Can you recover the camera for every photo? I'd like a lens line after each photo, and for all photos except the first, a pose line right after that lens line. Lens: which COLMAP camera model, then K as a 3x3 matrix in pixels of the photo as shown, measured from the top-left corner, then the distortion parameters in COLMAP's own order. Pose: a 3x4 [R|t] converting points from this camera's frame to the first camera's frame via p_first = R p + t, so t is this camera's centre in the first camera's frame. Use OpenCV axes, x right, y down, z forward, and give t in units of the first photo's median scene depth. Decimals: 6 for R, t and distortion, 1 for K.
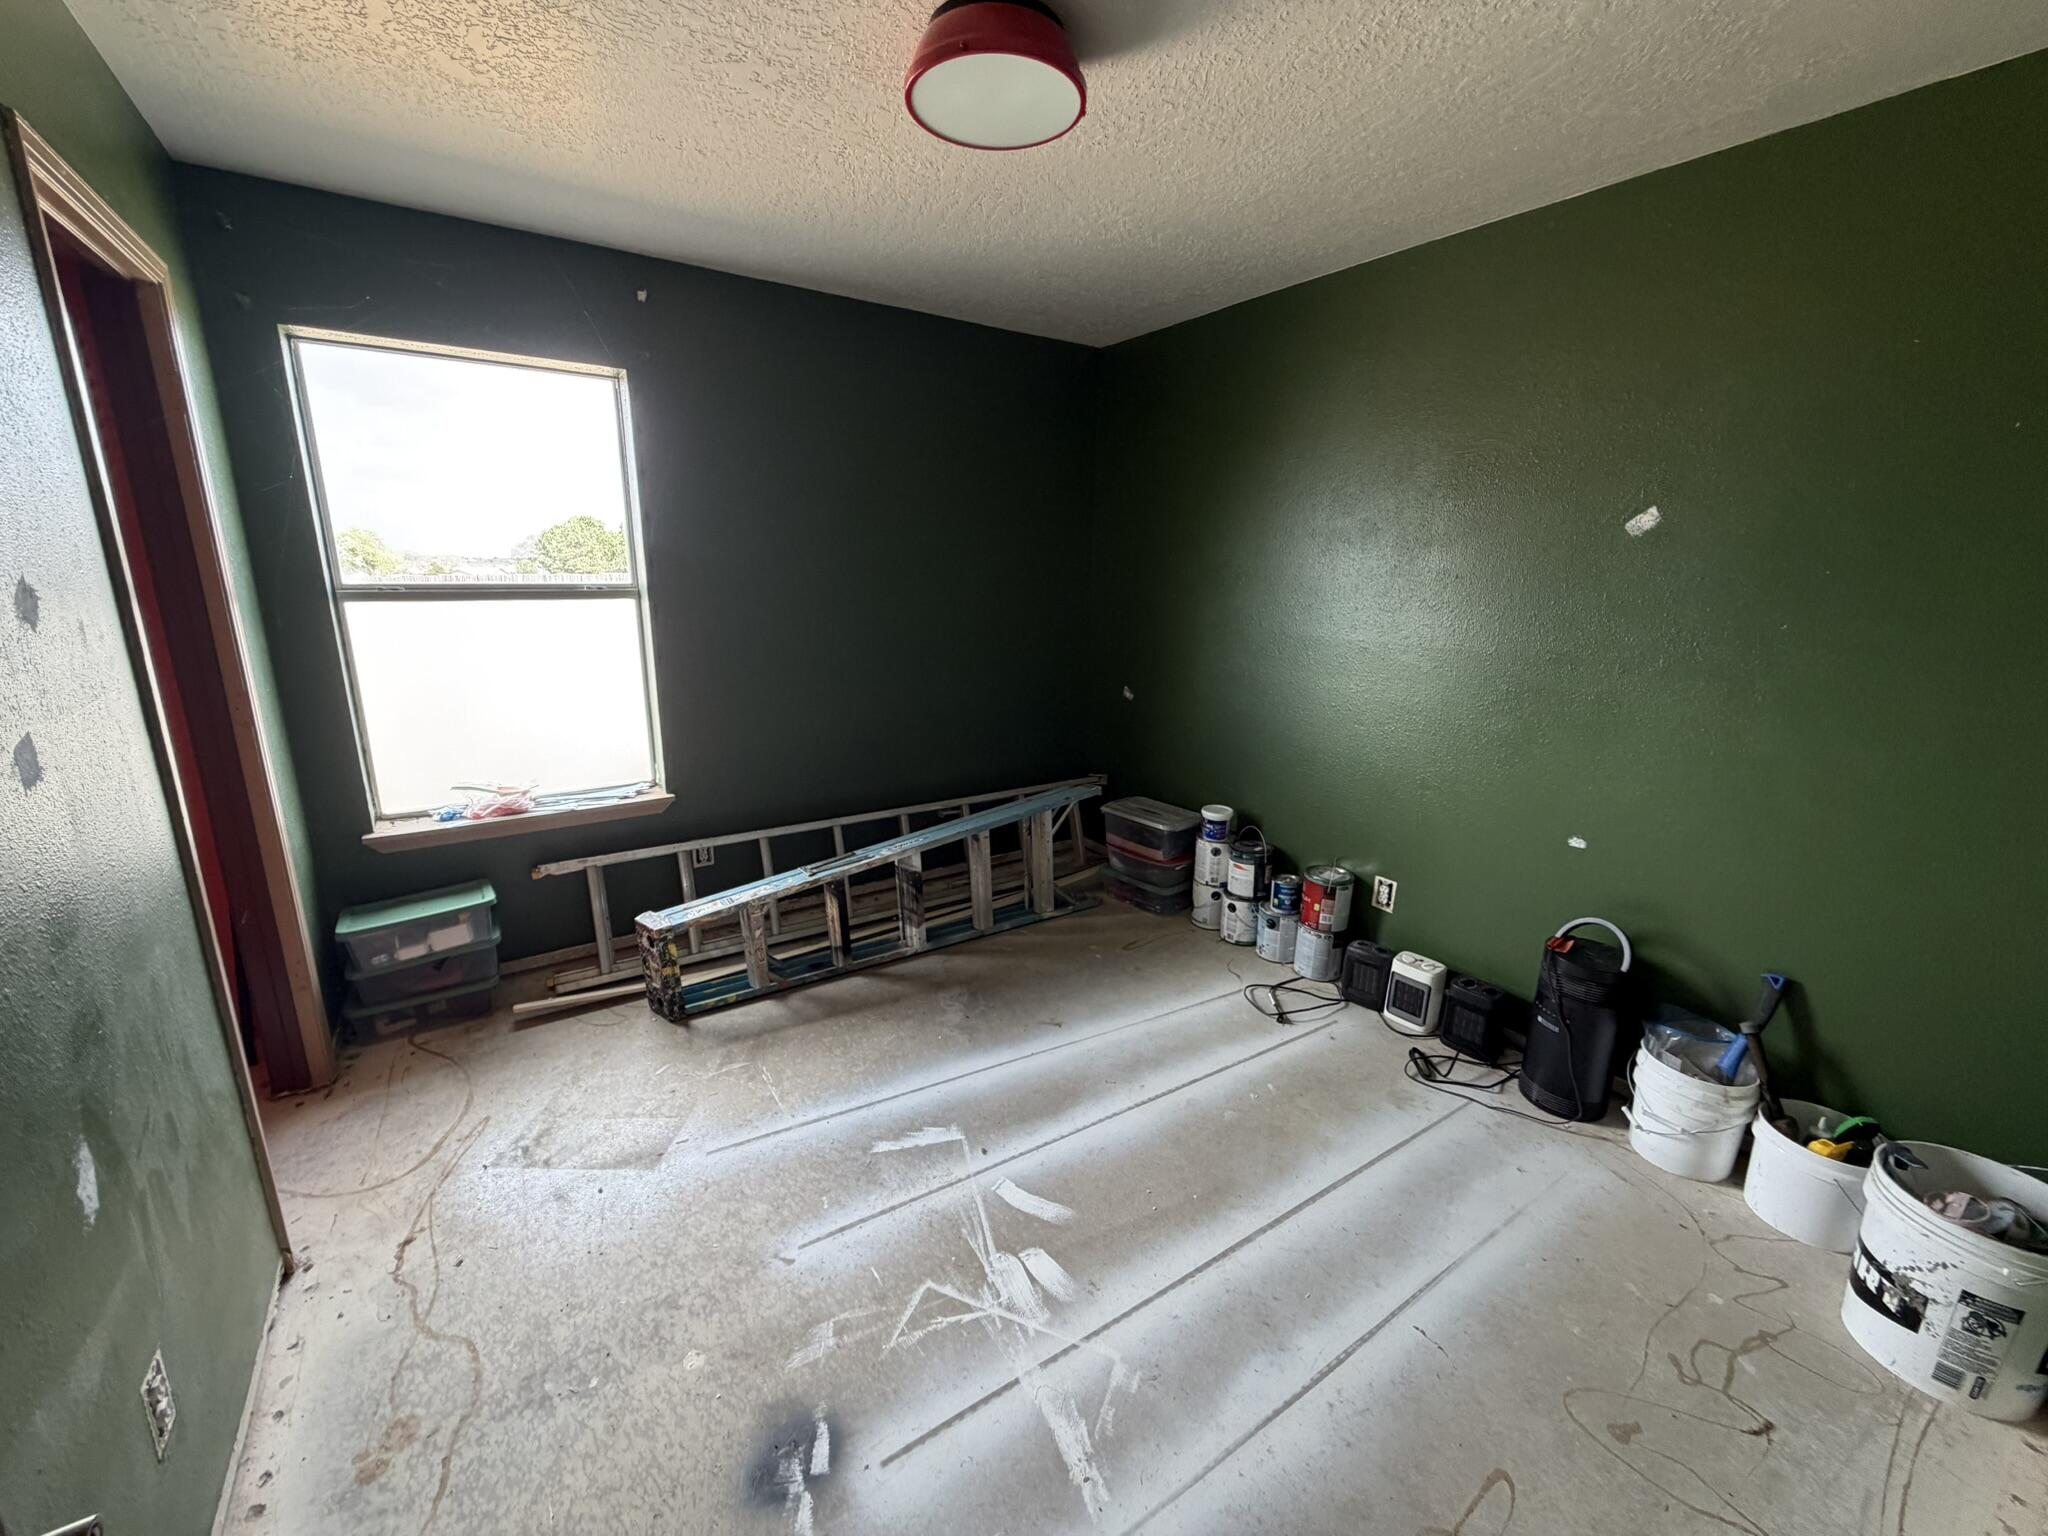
lens RADIAL K [[815.8, 0, 1022.6], [0, 815.8, 765.3], [0, 0, 1]] dist [-0.001723, -0.000122]
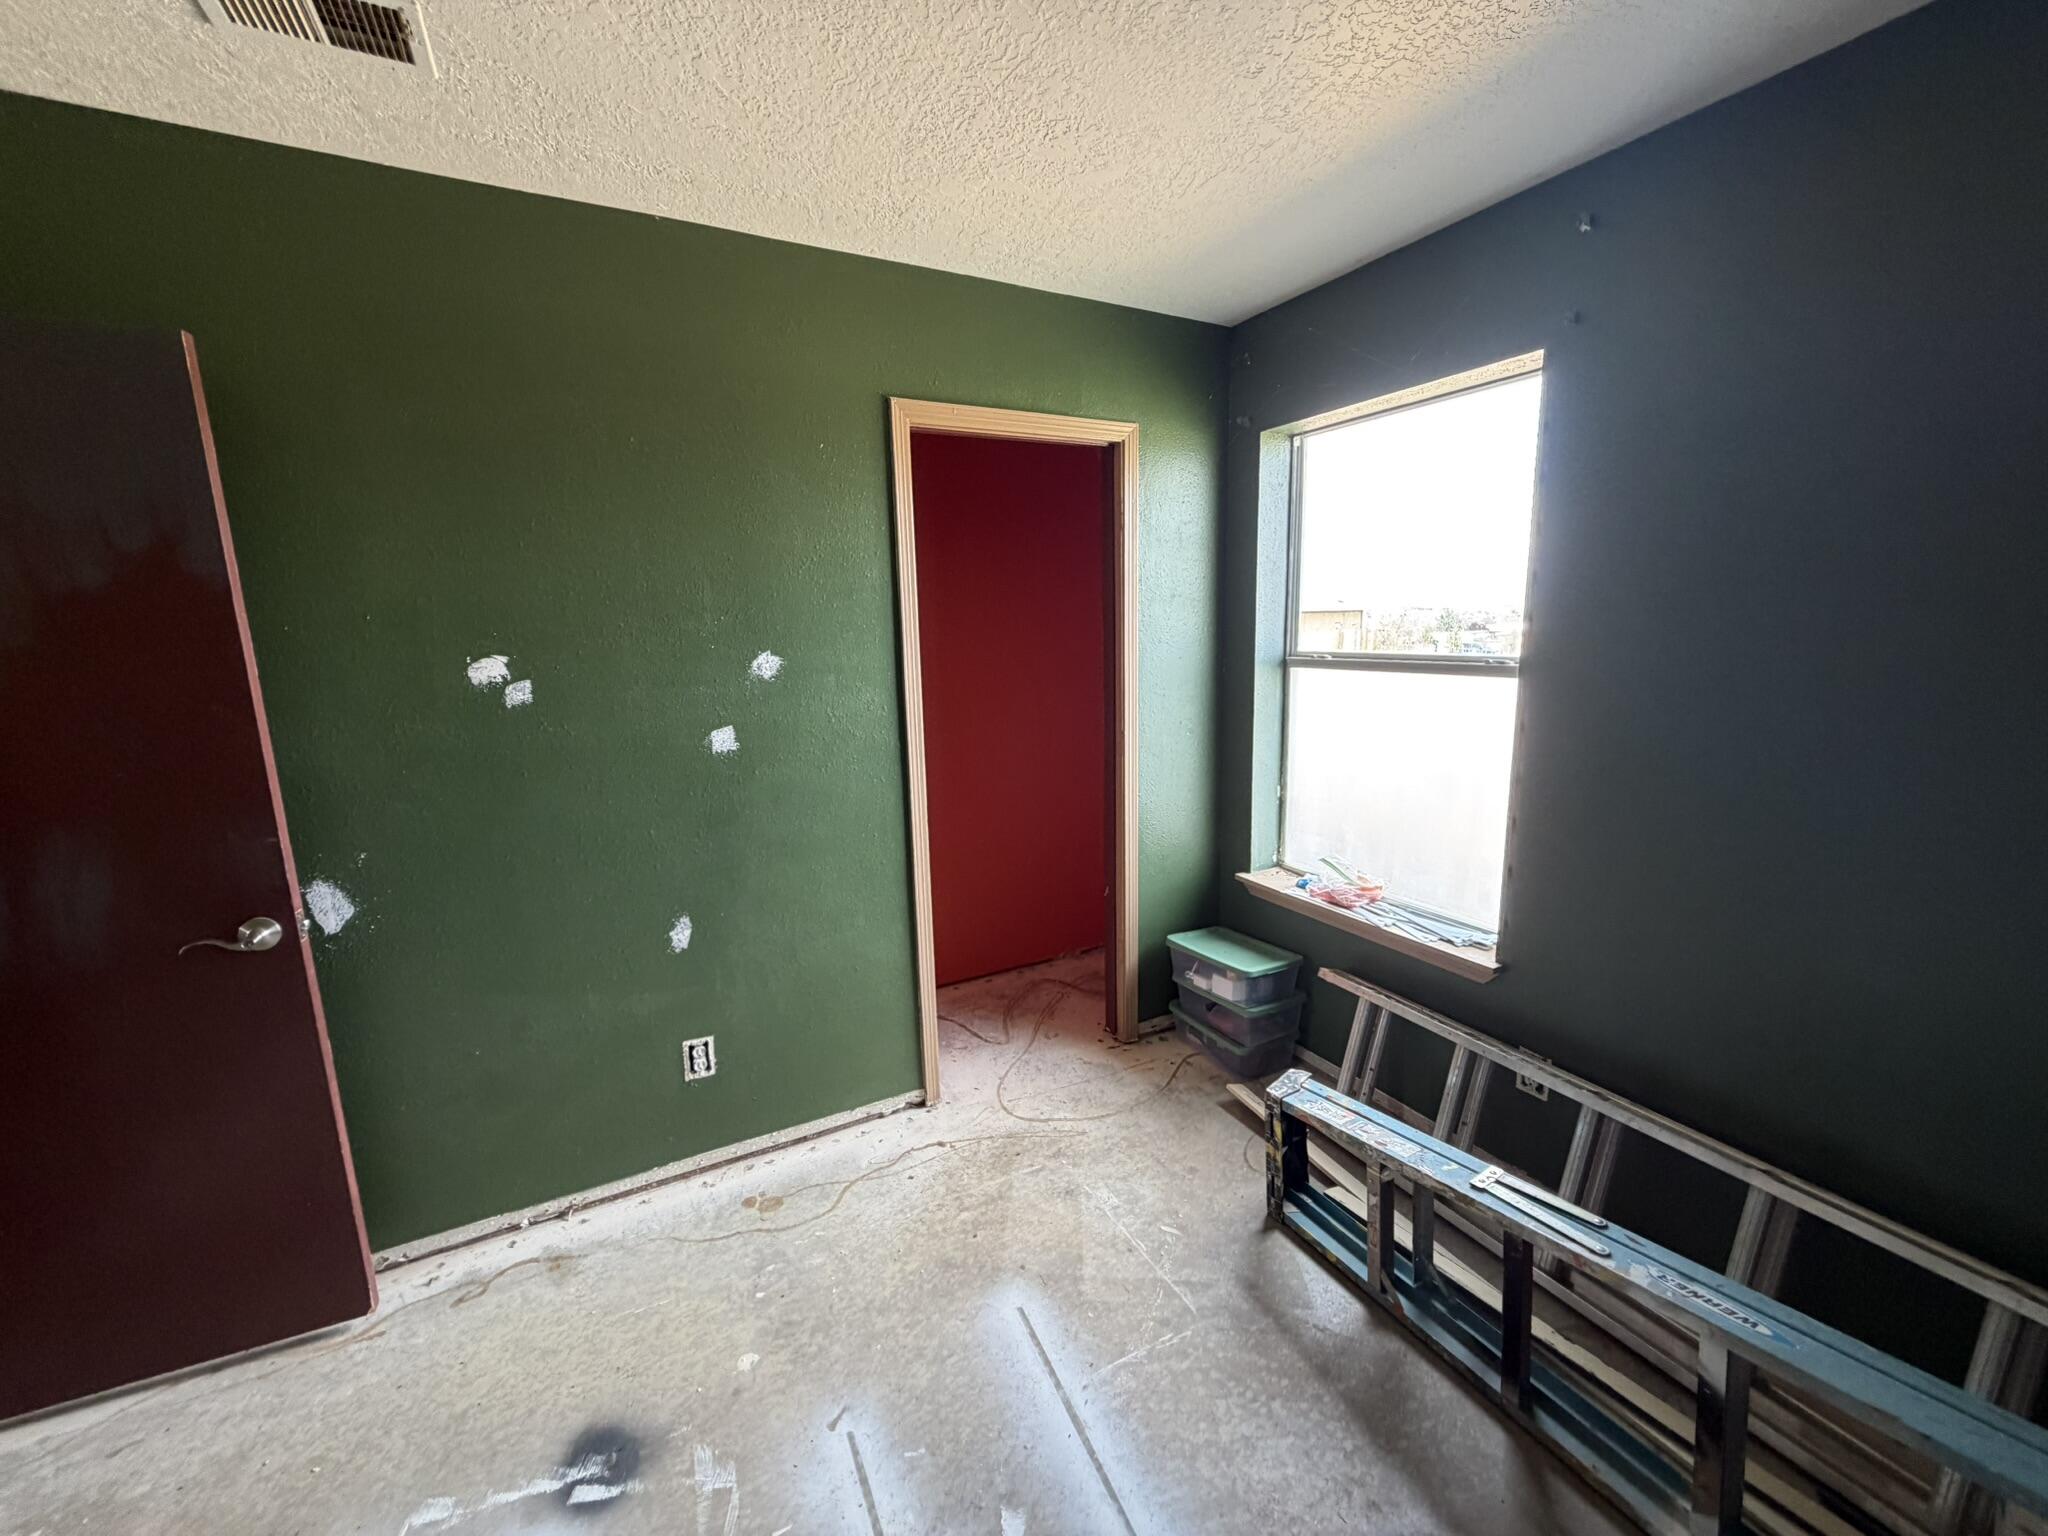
lens RADIAL K [[815.8, 0, 1021.4], [0, 815.8, 766.6], [0, 0, 1]] dist [-0.001723, -0.000122]
pose [[-0.115748, 0.155719, -0.980996, 0.312870], [-0.215756, 0.960112, 0.177861, -0.193532], [0.969563, 0.232243, -0.077534, 0.777661]]
